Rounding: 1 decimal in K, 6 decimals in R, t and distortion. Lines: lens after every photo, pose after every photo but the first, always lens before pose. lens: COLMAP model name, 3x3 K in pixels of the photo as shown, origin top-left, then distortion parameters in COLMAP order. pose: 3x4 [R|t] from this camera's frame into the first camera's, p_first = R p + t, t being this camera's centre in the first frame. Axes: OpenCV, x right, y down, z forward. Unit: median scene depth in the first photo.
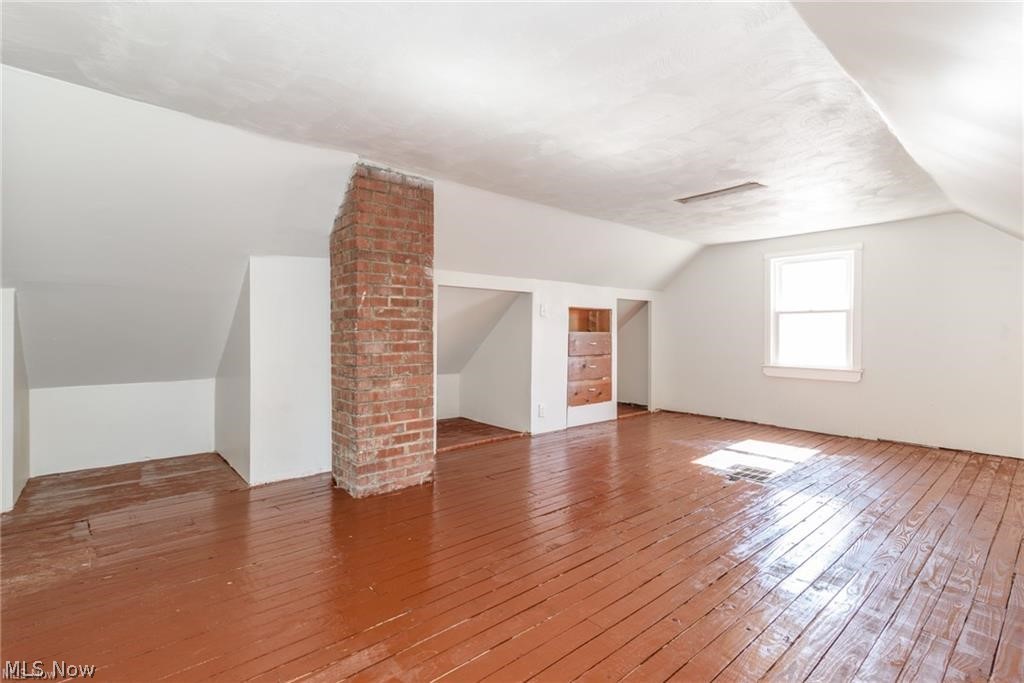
lens RADIAL K [[468.0, 0, 511.0], [0, 468.0, 341.9], [0, 0, 1]] dist [0.013861, -0.000094]
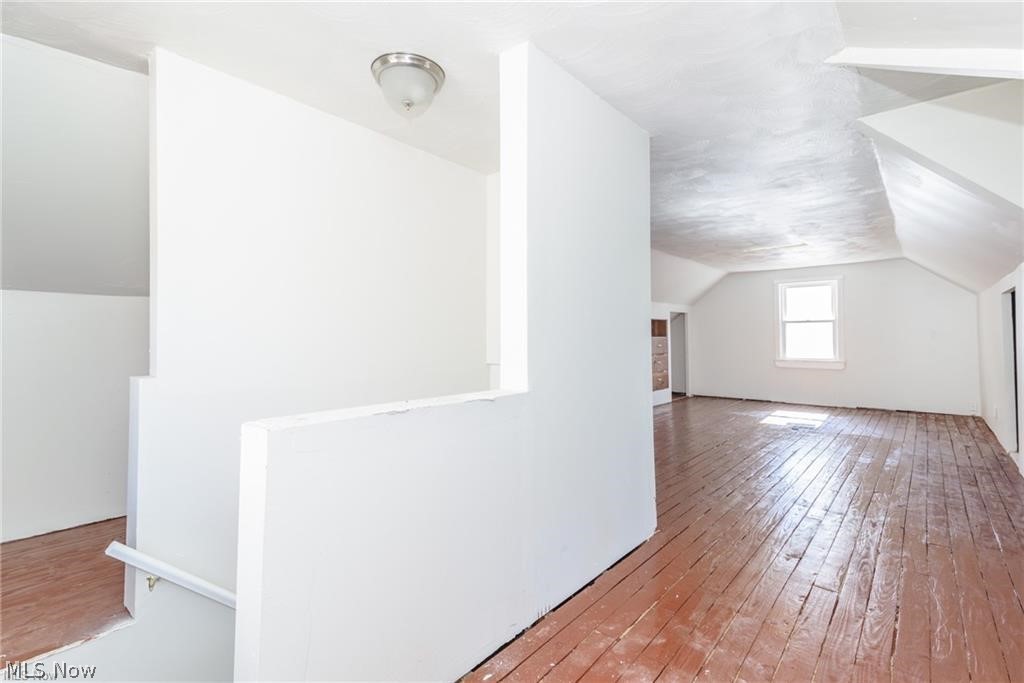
lens RADIAL K [[468.0, 0, 512.7], [0, 468.0, 335.7], [0, 0, 1]] dist [0.013861, -0.000094]
pose [[0.989493, -0.010521, 0.144197, -0.444580], [0.013408, 0.999728, -0.019063, -0.005062], [-0.143957, 0.020796, 0.989365, -0.279218]]
